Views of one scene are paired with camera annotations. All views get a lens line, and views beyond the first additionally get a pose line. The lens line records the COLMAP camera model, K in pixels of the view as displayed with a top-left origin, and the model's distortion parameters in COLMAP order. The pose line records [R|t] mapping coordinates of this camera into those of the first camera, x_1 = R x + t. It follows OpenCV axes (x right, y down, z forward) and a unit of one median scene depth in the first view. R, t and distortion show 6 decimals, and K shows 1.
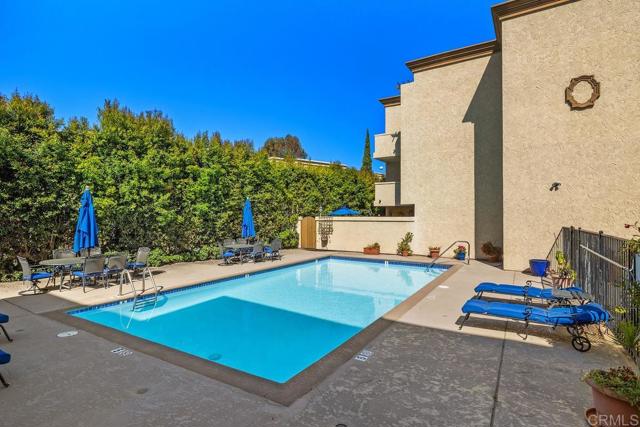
lens RADIAL K [[331.4, 0, 320.0], [0, 331.4, 213.5], [0, 0, 1]] dist [-0.000622, -0.000174]
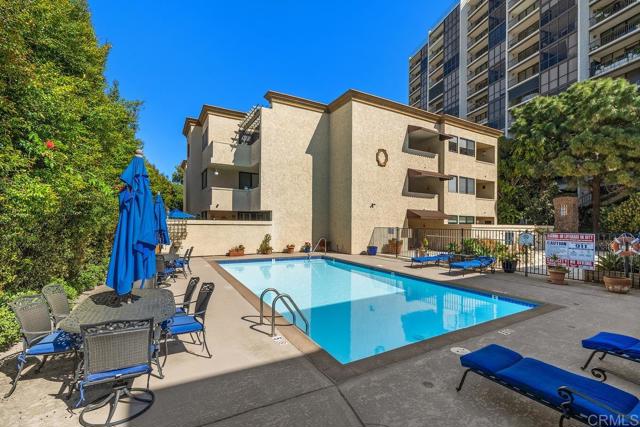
lens RADIAL K [[291.0, 0, 320.3], [0, 291.0, 223.6], [0, 0, 1]] dist [0.000158, 0.000018]
pose [[0.464510, 0.000015, 0.885568, -0.573193], [-0.018325, 0.999786, 0.009595, 0.005859], [-0.885378, -0.020685, 0.464411, 0.345336]]
